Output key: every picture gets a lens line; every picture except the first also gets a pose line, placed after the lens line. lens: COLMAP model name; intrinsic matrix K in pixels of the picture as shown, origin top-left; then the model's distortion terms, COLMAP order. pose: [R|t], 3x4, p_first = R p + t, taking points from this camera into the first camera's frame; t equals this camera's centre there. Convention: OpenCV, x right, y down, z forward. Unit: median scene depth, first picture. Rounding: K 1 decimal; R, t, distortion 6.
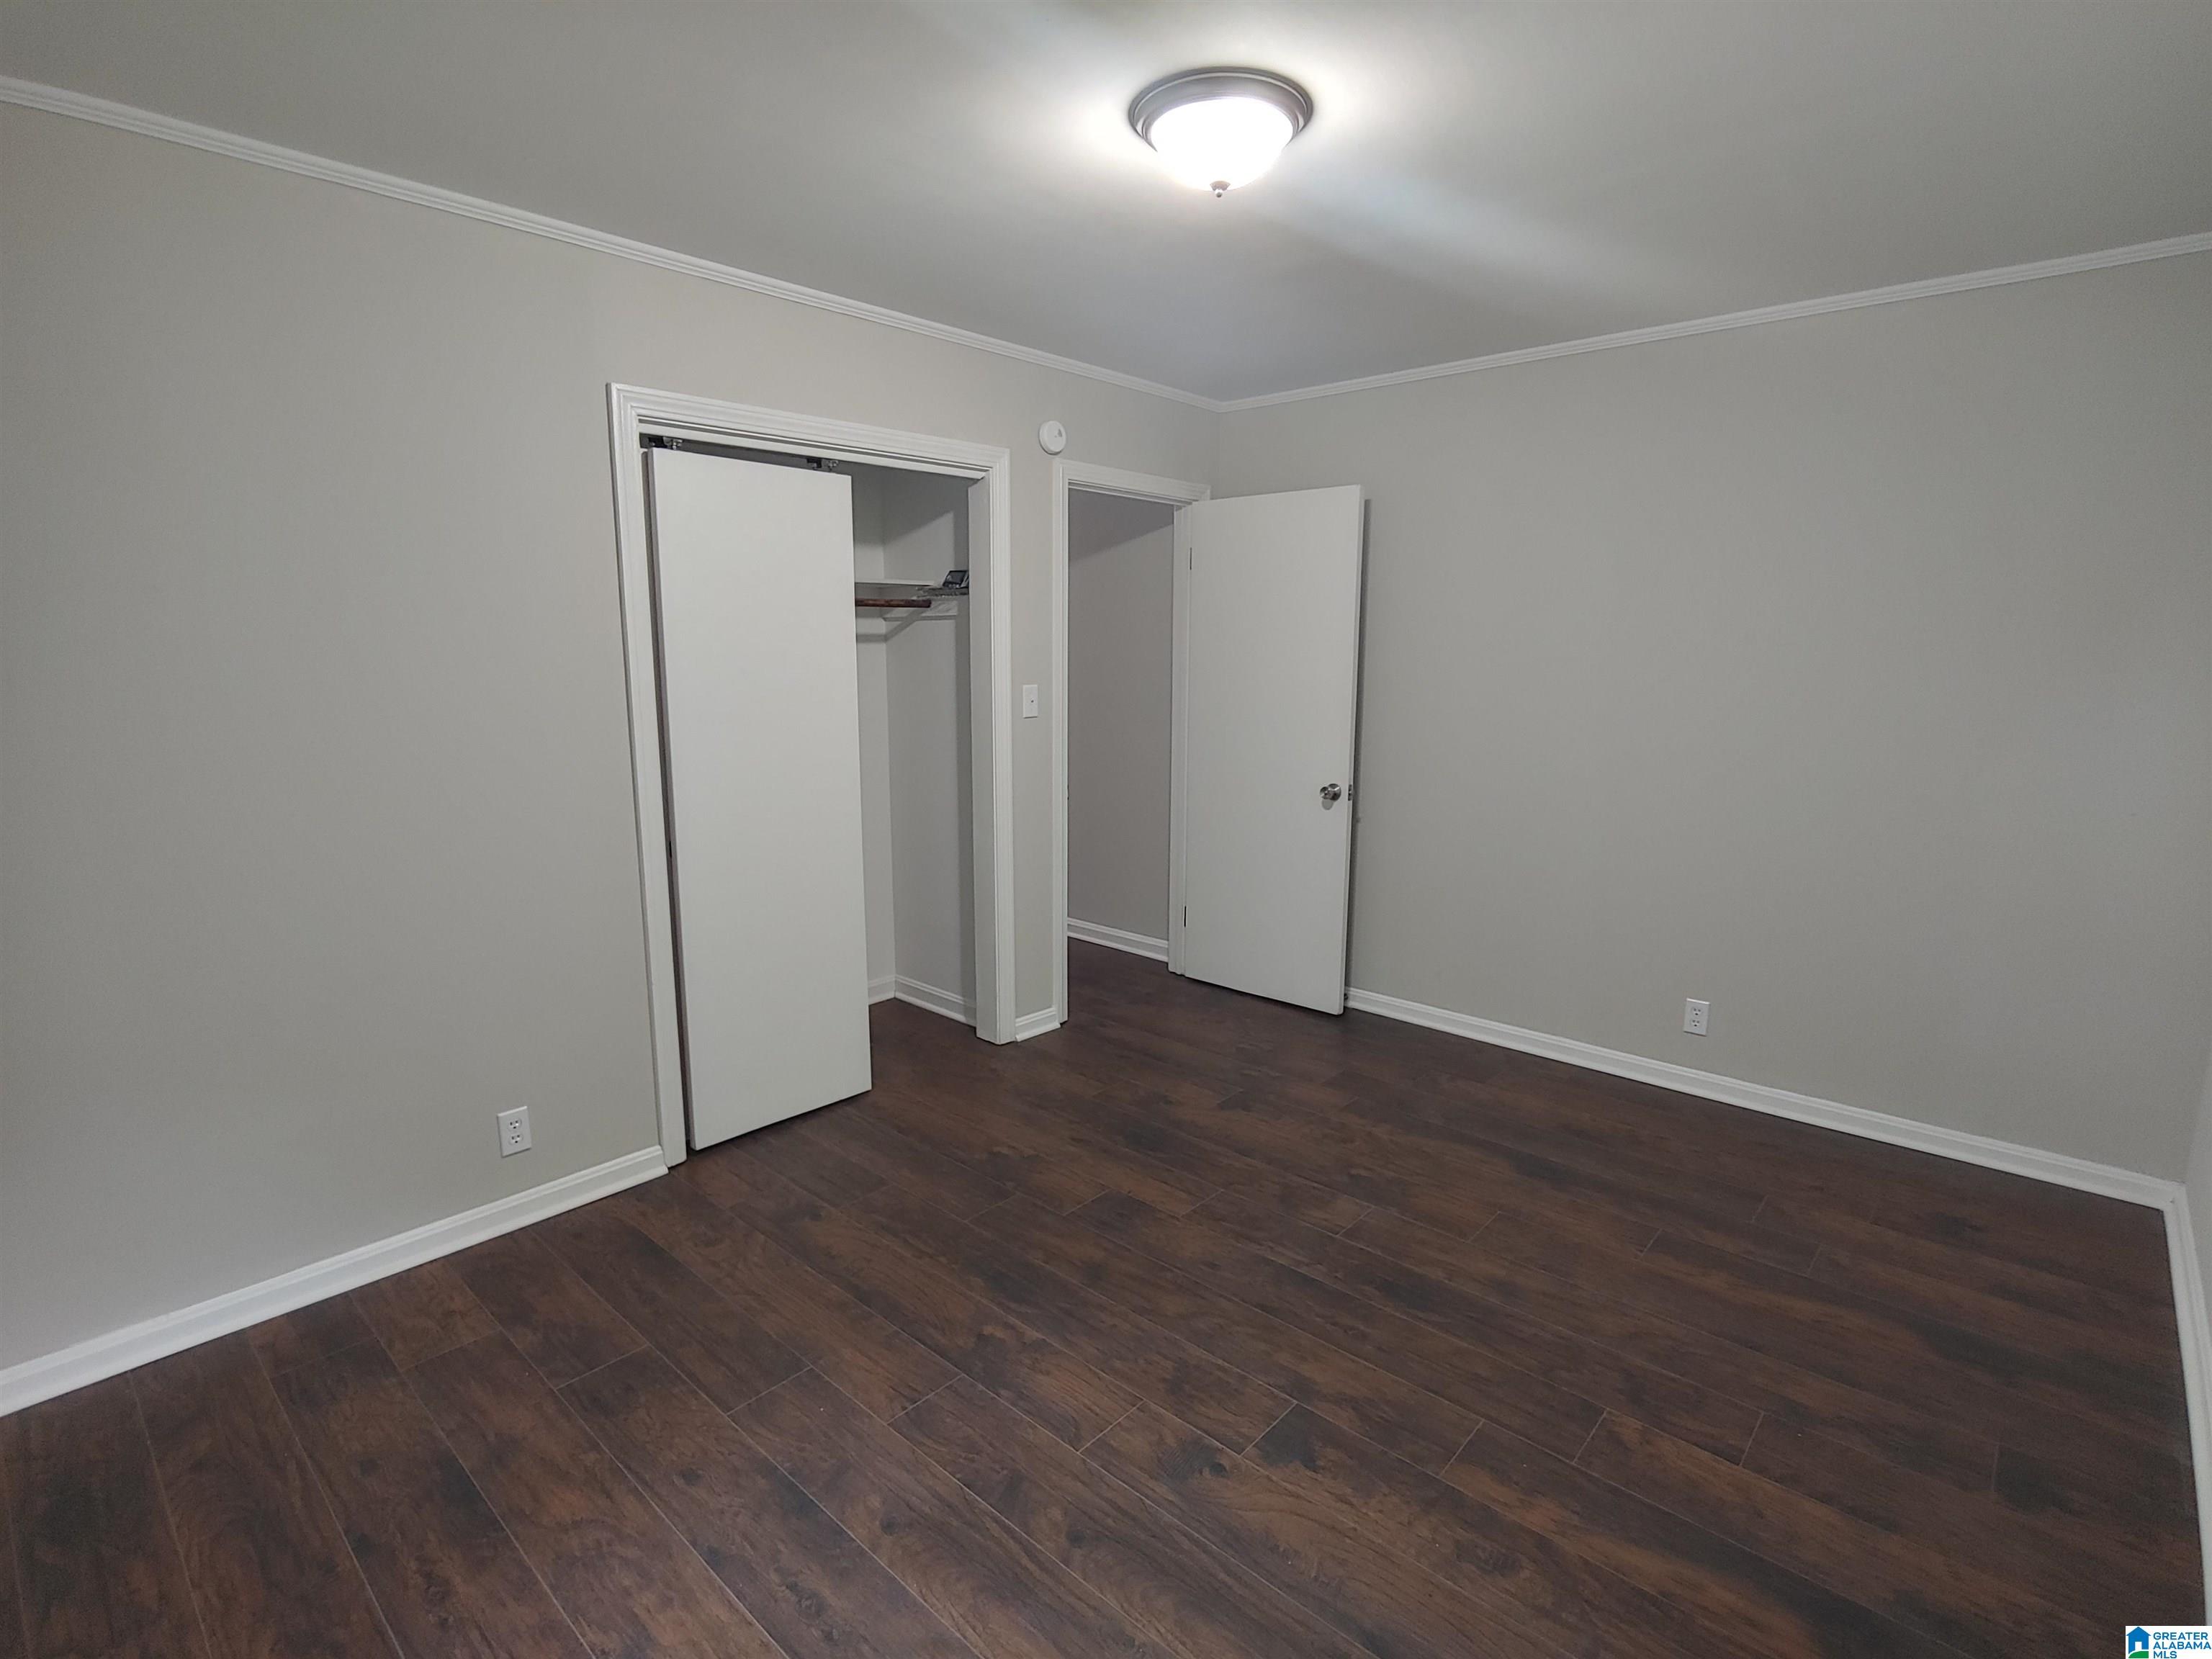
lens RADIAL K [[1064.0, 0, 1106.0], [0, 1064.0, 830.3], [0, 0, 1]] dist [-0.014689, -0.002559]
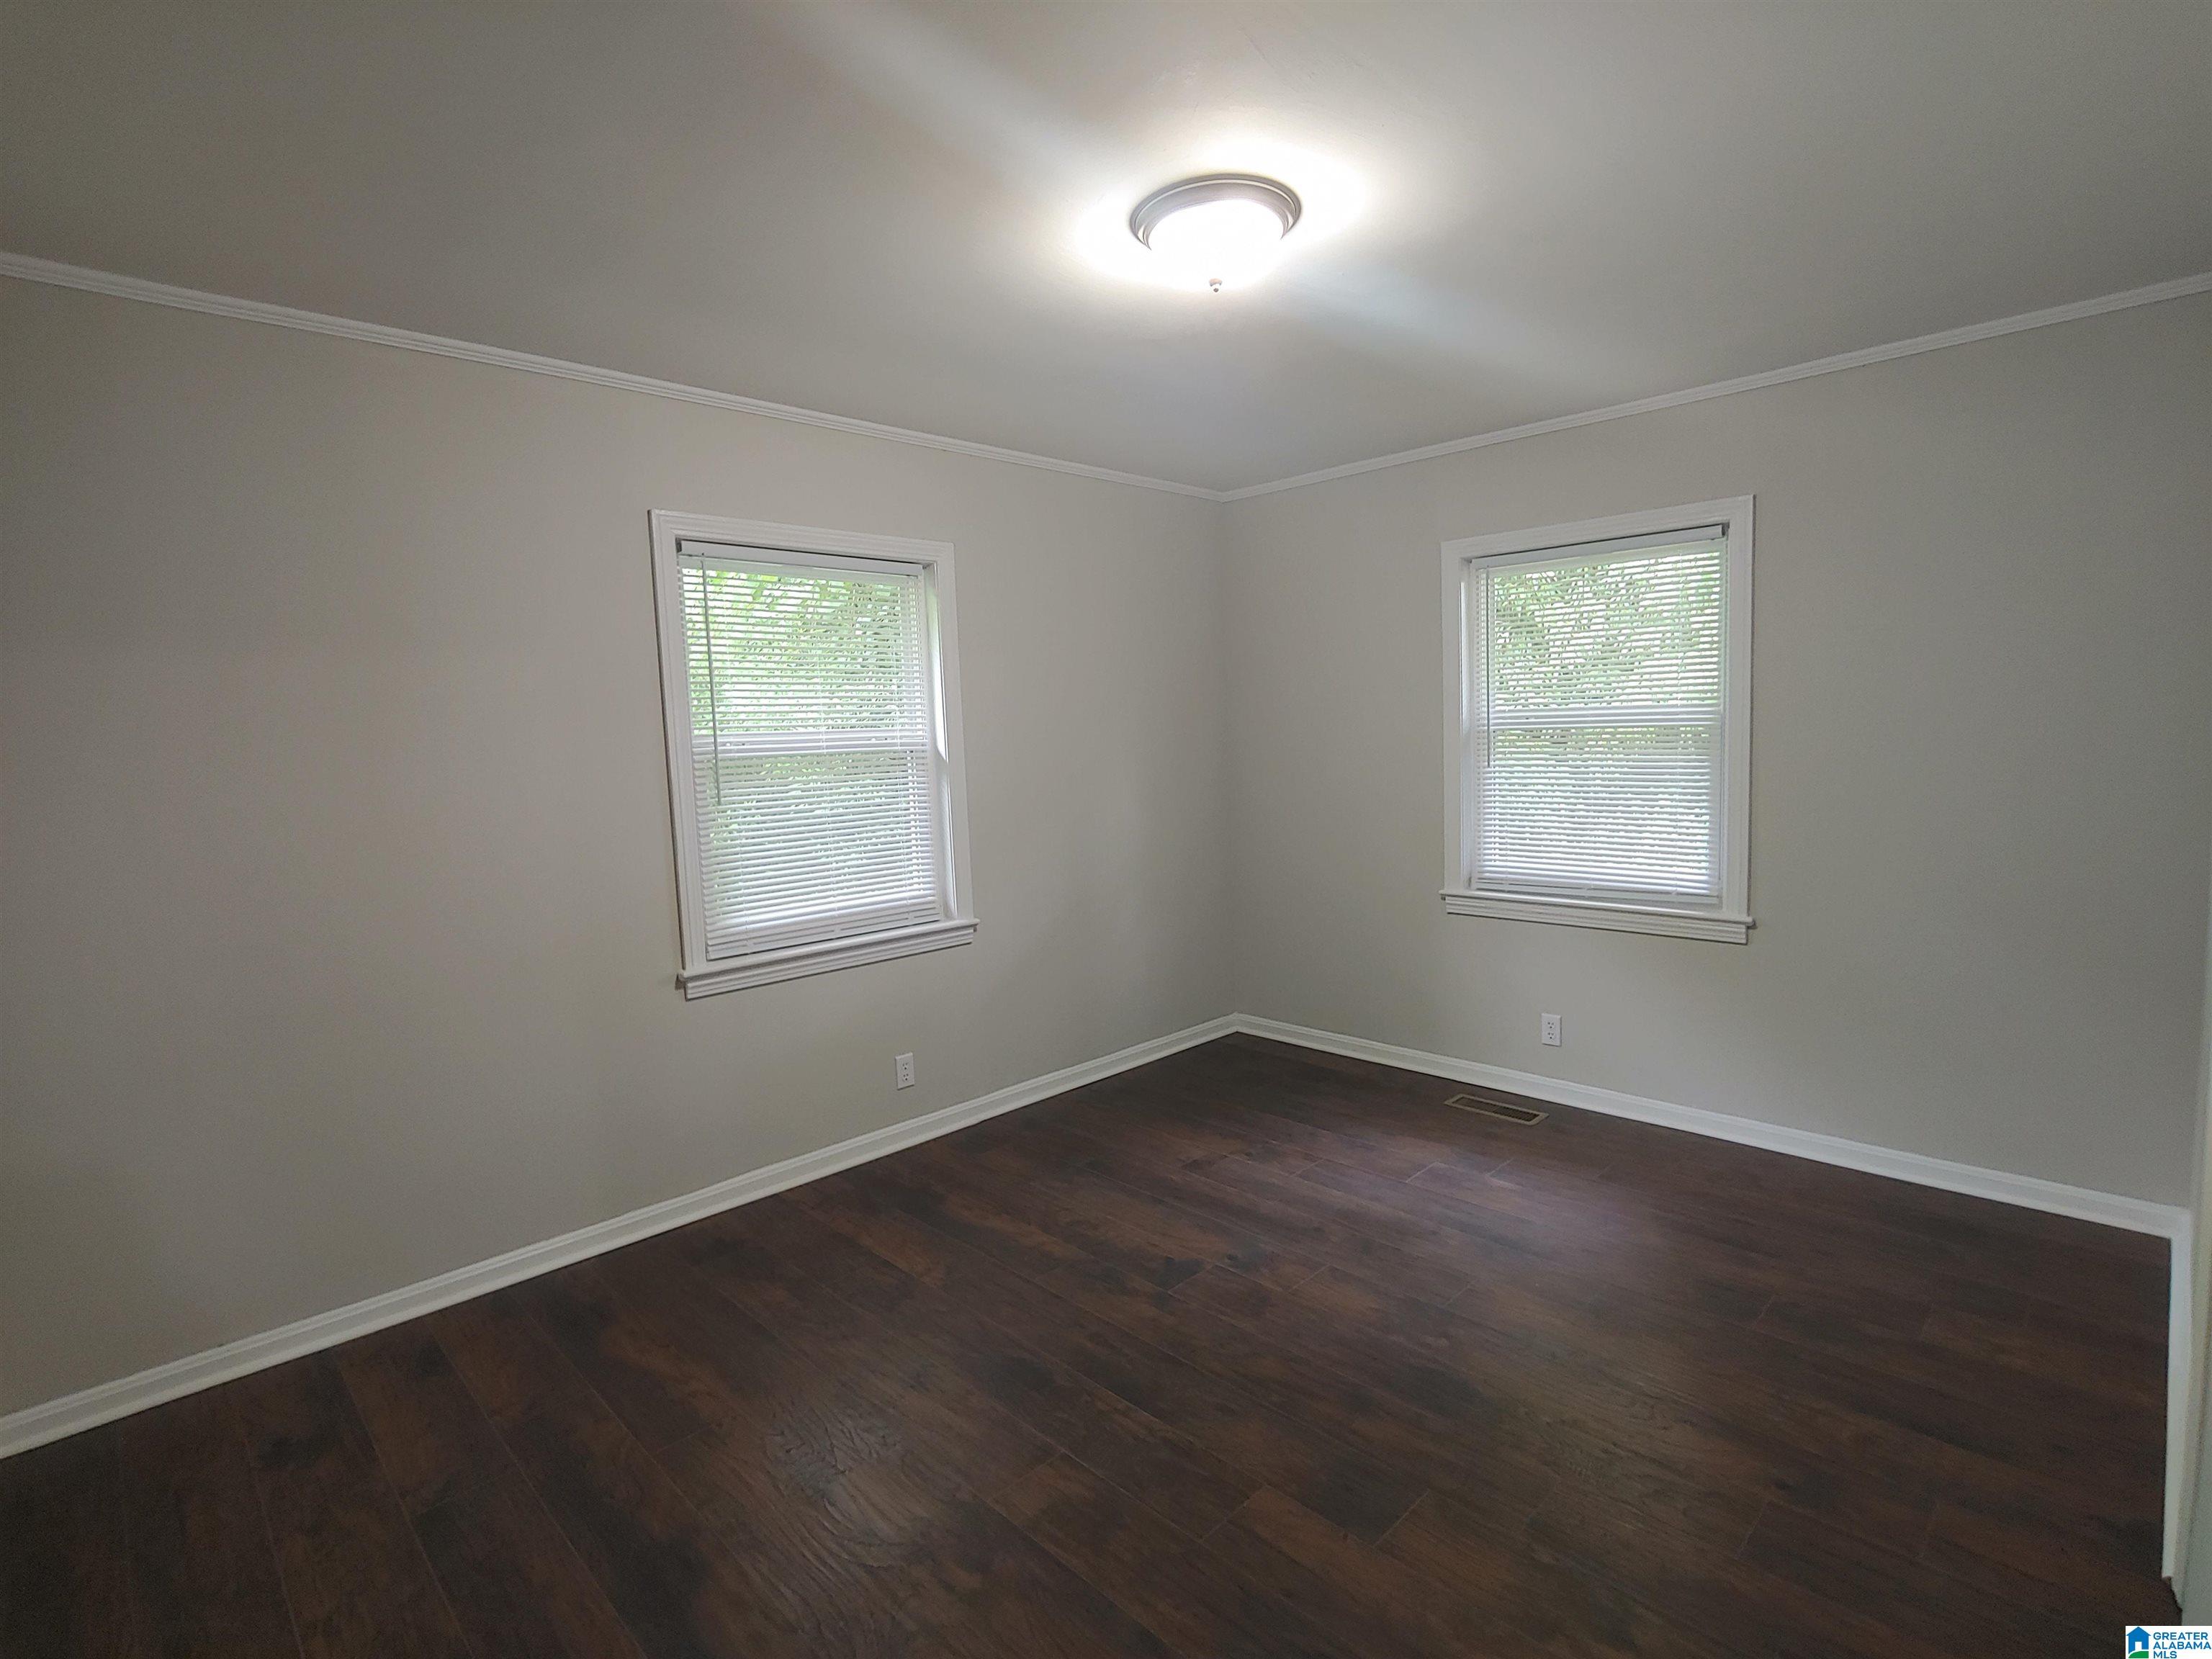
lens RADIAL K [[1064.0, 0, 1106.2], [0, 1064.0, 828.0], [0, 0, 1]] dist [-0.014689, -0.002559]
pose [[-0.997809, 0.028534, 0.059695, 0.155072], [0.043199, 0.964337, 0.261129, -0.331797], [-0.050115, 0.263135, -0.963456, 2.013794]]
